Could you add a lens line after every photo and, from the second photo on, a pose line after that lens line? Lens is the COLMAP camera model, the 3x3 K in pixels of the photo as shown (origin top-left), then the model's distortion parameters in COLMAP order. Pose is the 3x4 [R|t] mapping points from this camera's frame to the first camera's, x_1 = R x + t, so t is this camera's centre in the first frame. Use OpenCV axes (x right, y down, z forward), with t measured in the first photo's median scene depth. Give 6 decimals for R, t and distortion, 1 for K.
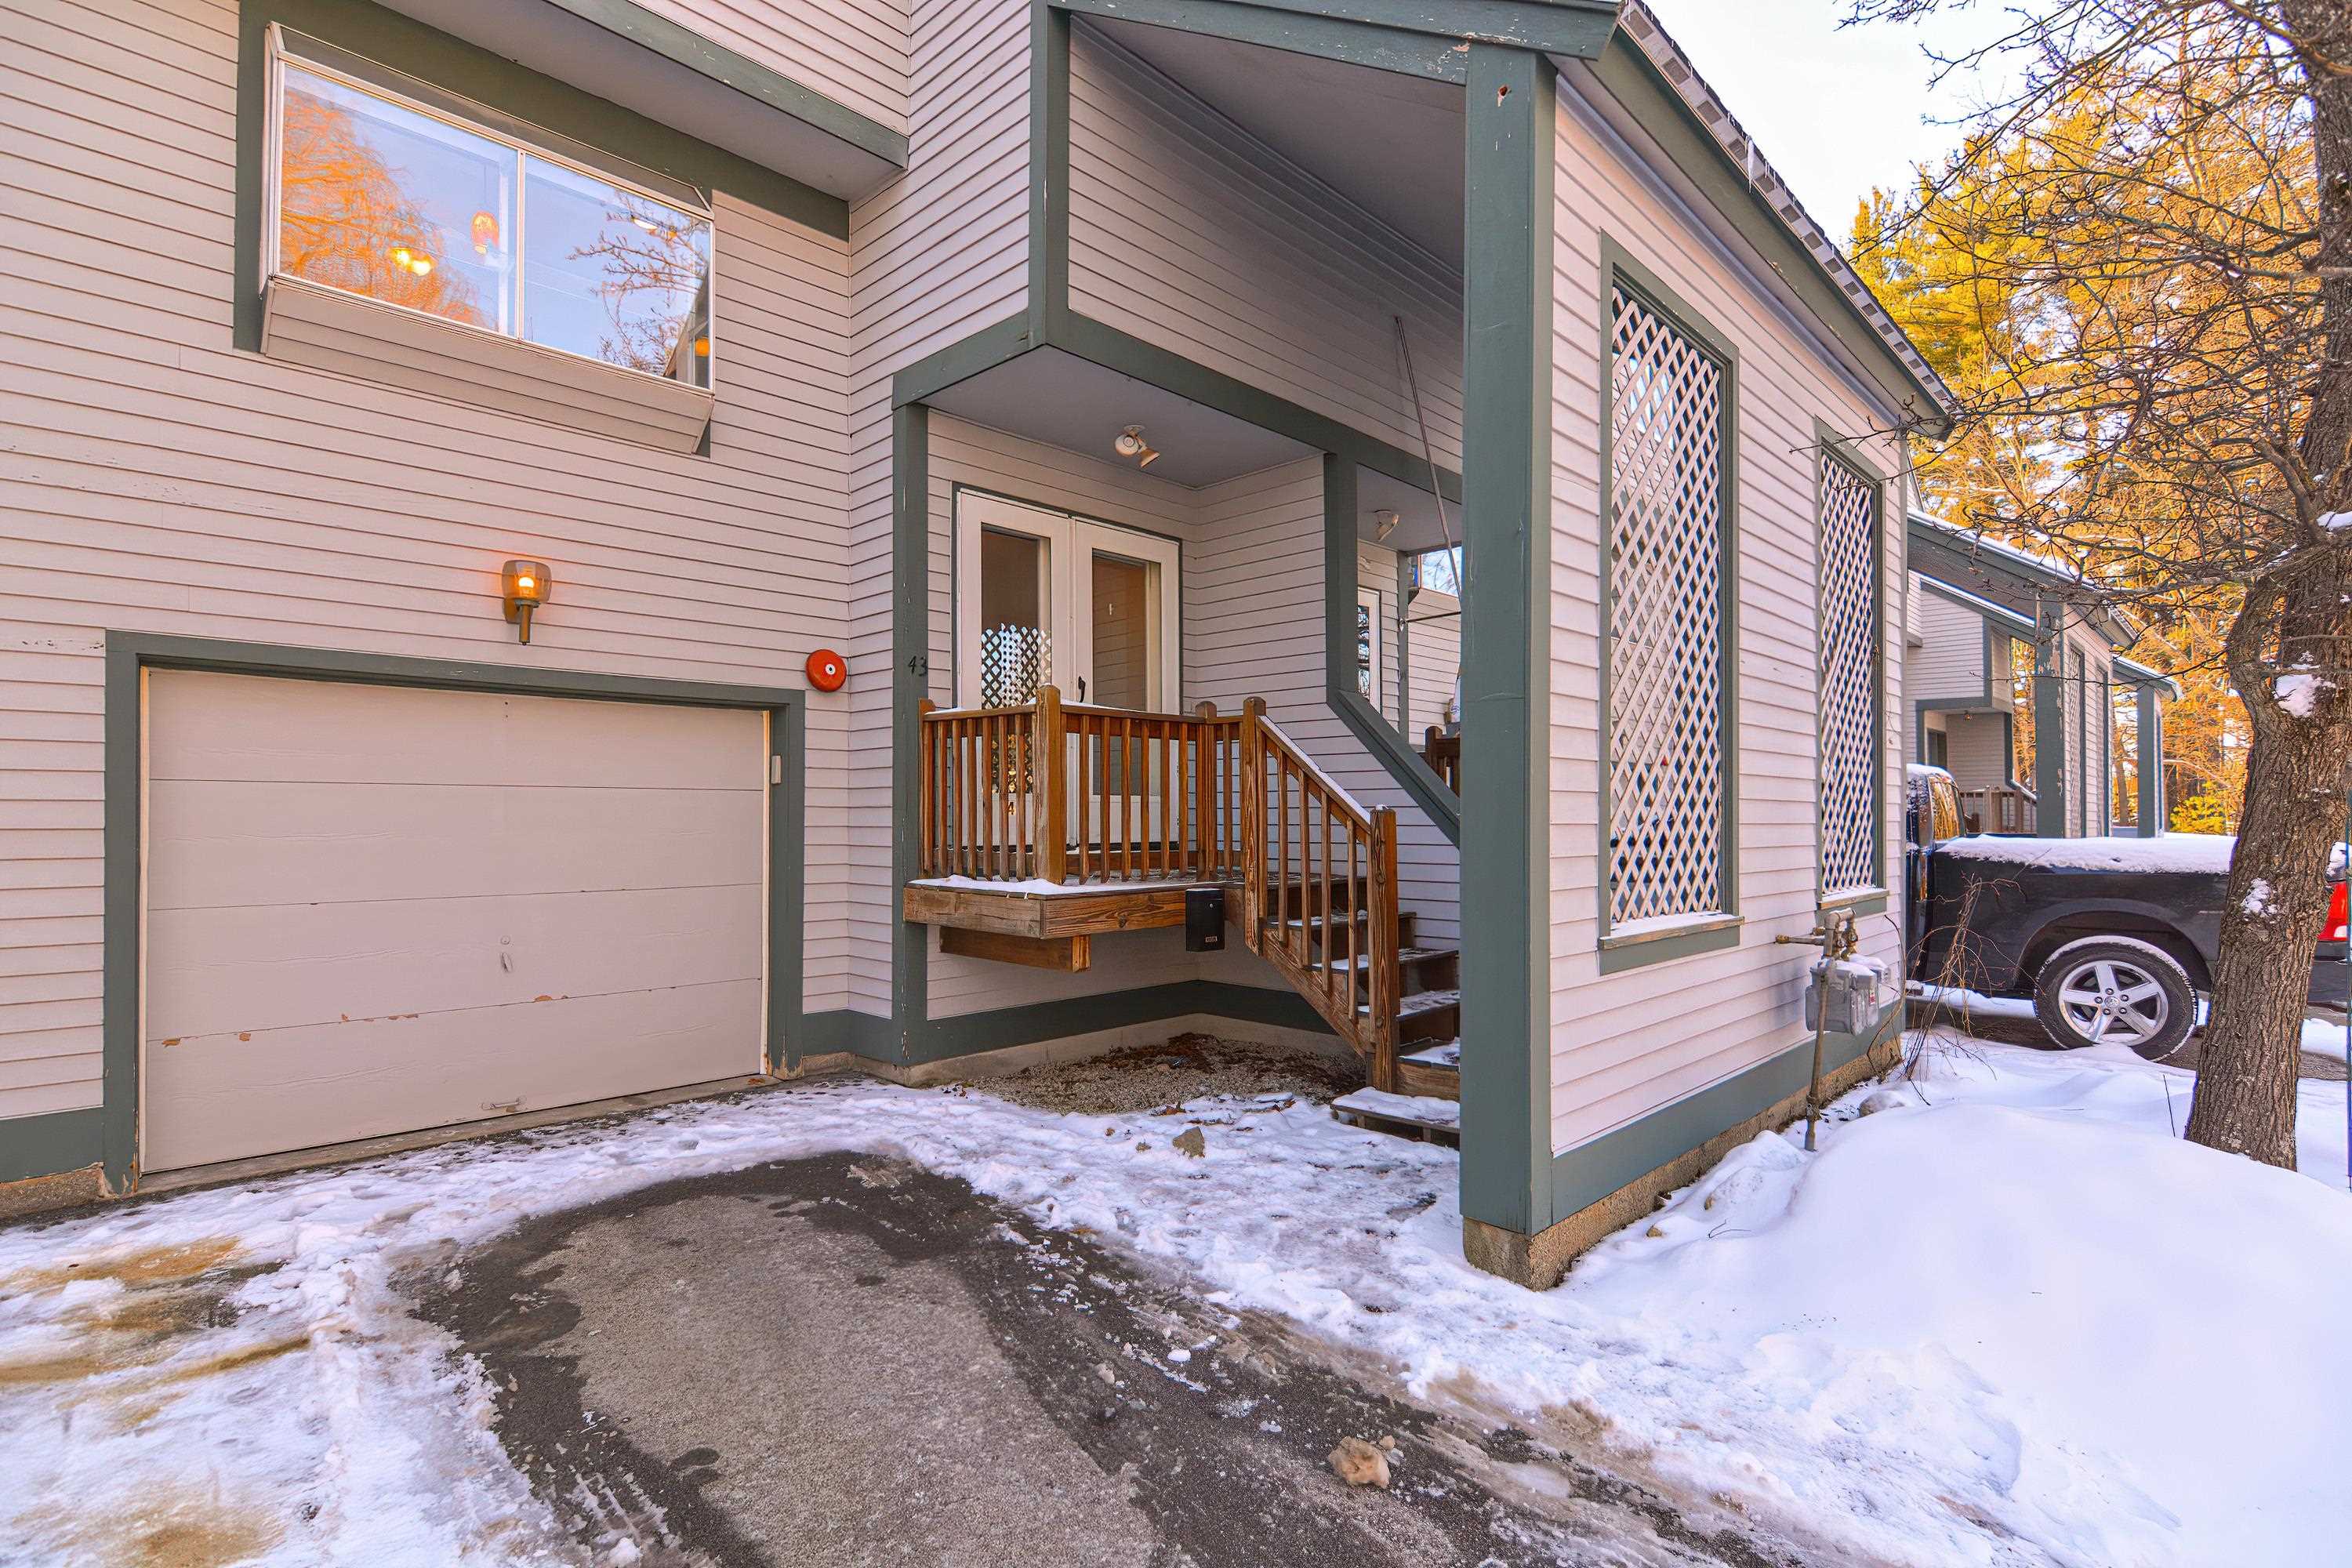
lens RADIAL K [[1061.4, 0, 1176.0], [0, 1061.4, 756.8], [0, 0, 1]] dist [0.003457, -0.000125]
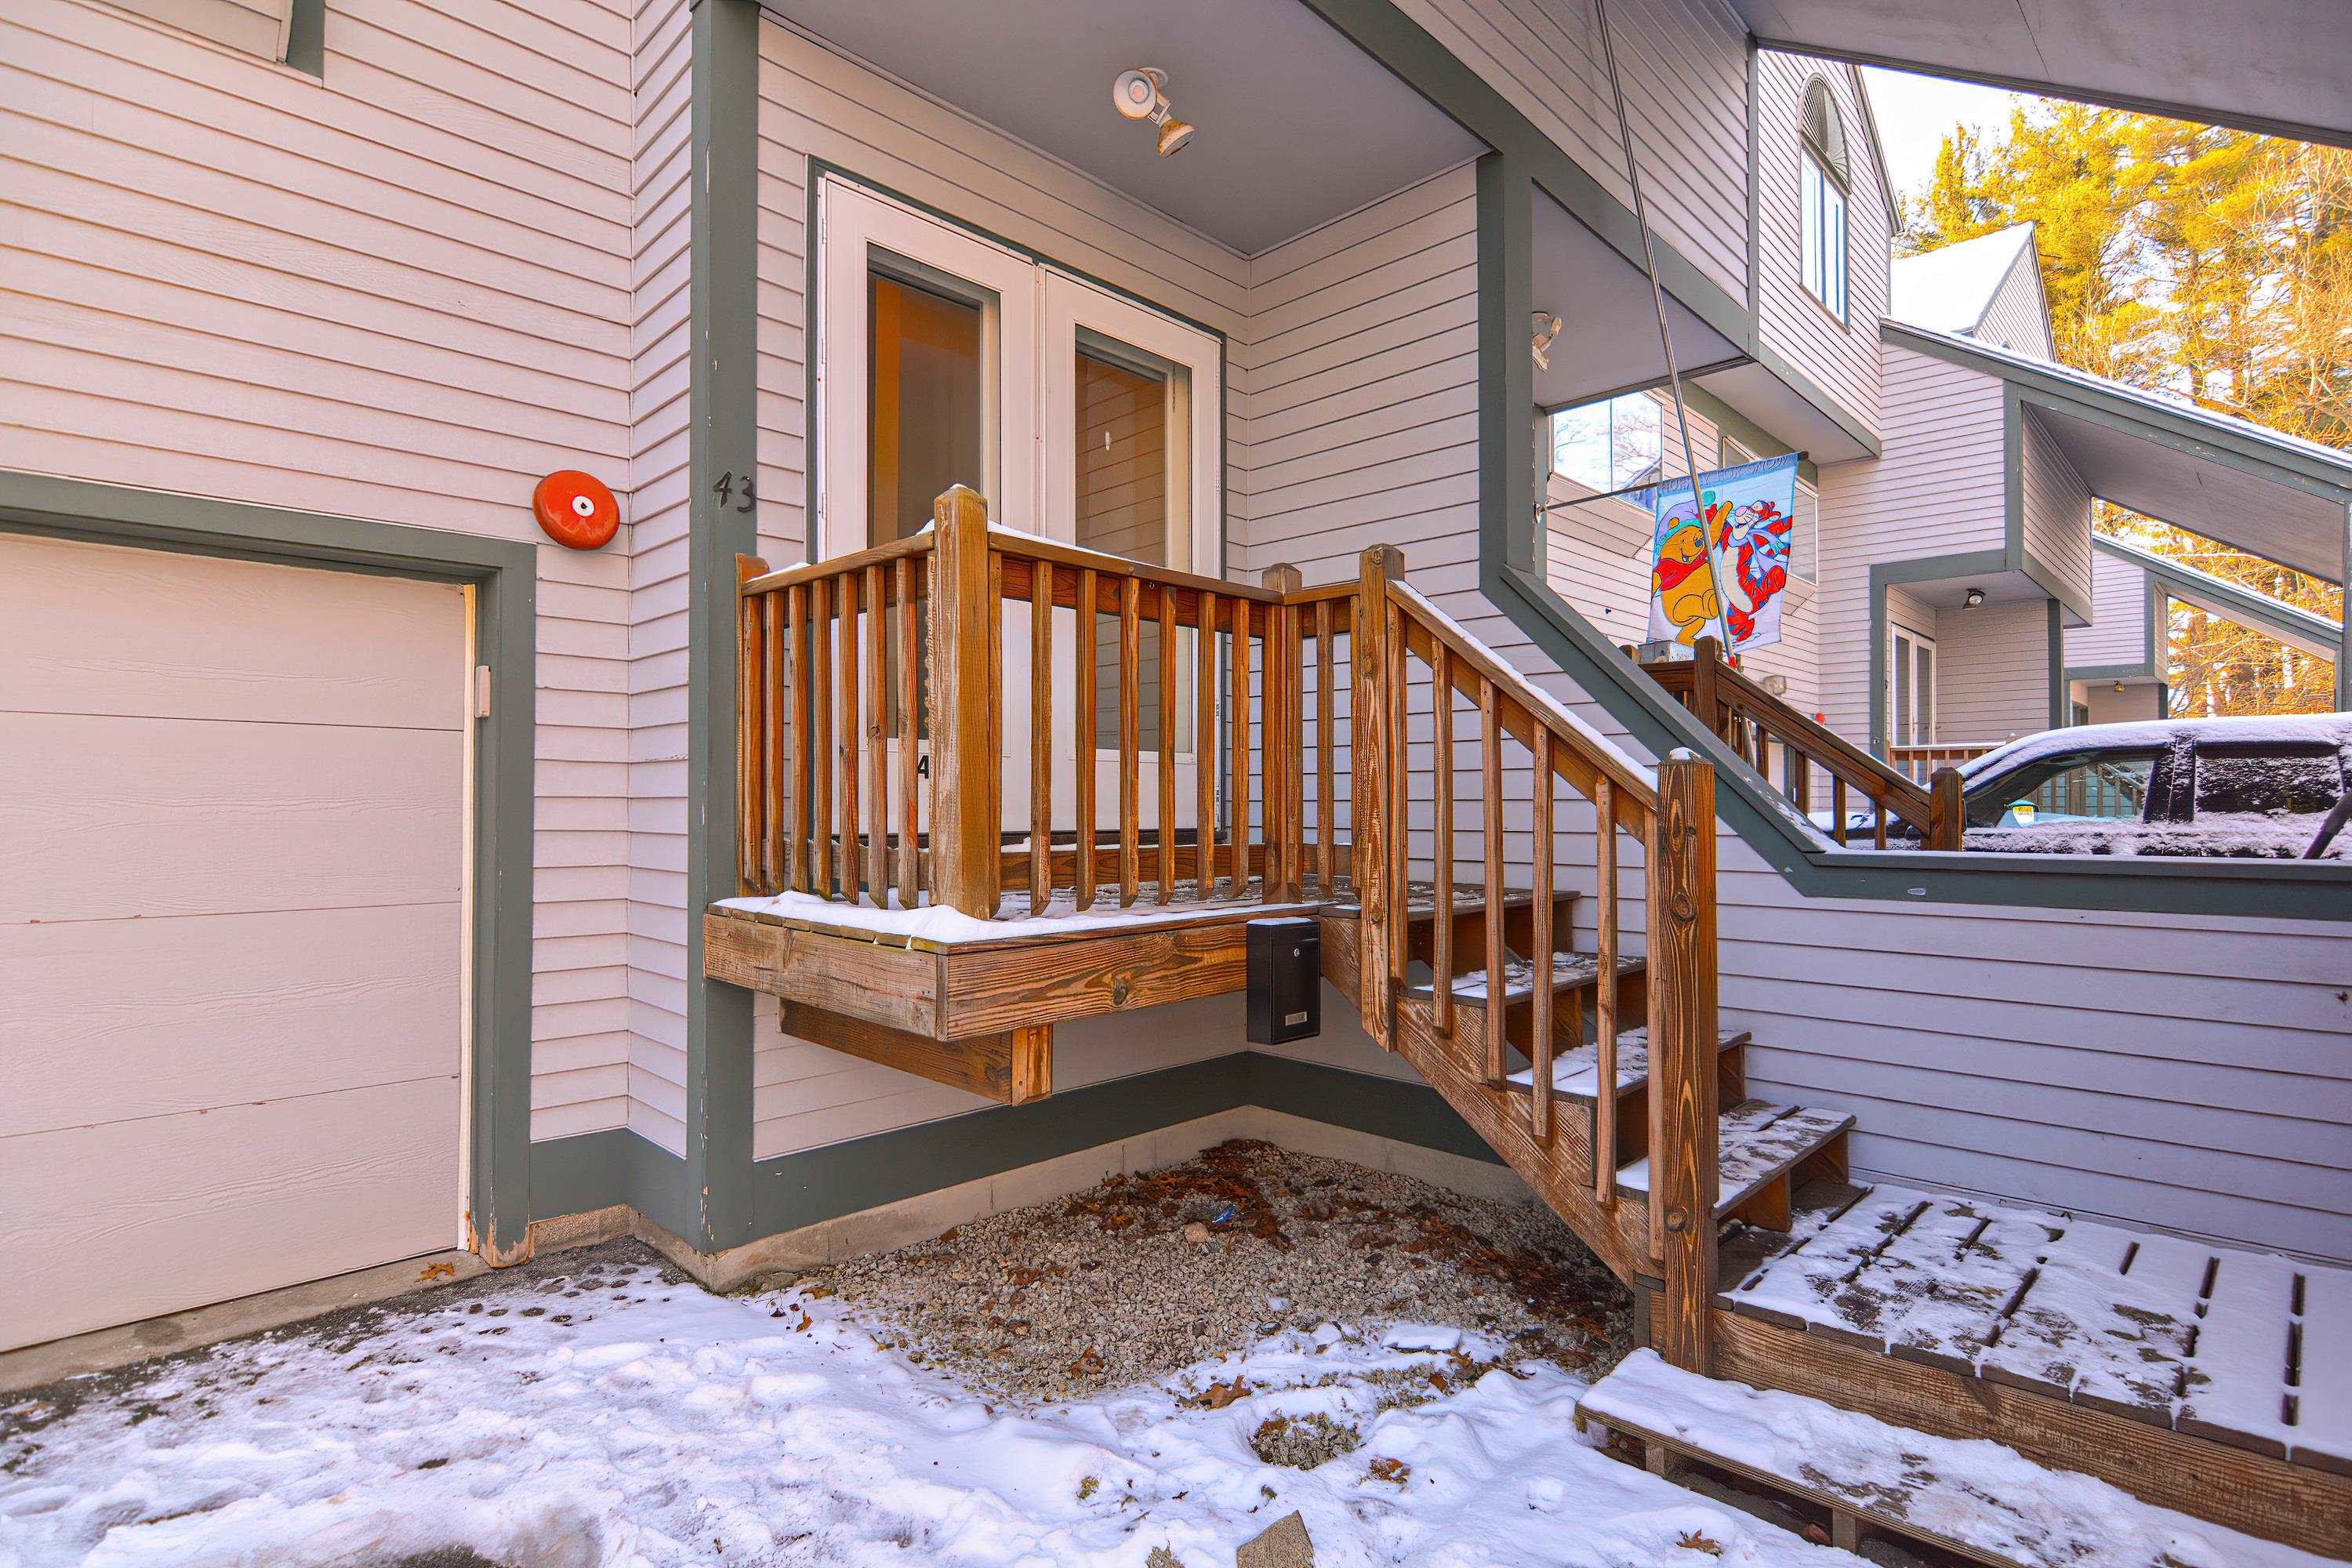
lens RADIAL K [[1154.3, 0, 1183.7], [0, 1154.3, 788.0], [0, 0, 1]] dist [0.000686, -0.001379]
pose [[0.999963, 0.004076, -0.007560, -0.016331], [-0.003745, 0.999054, 0.043331, 0.036062], [0.007730, -0.043301, 0.999032, 0.435415]]
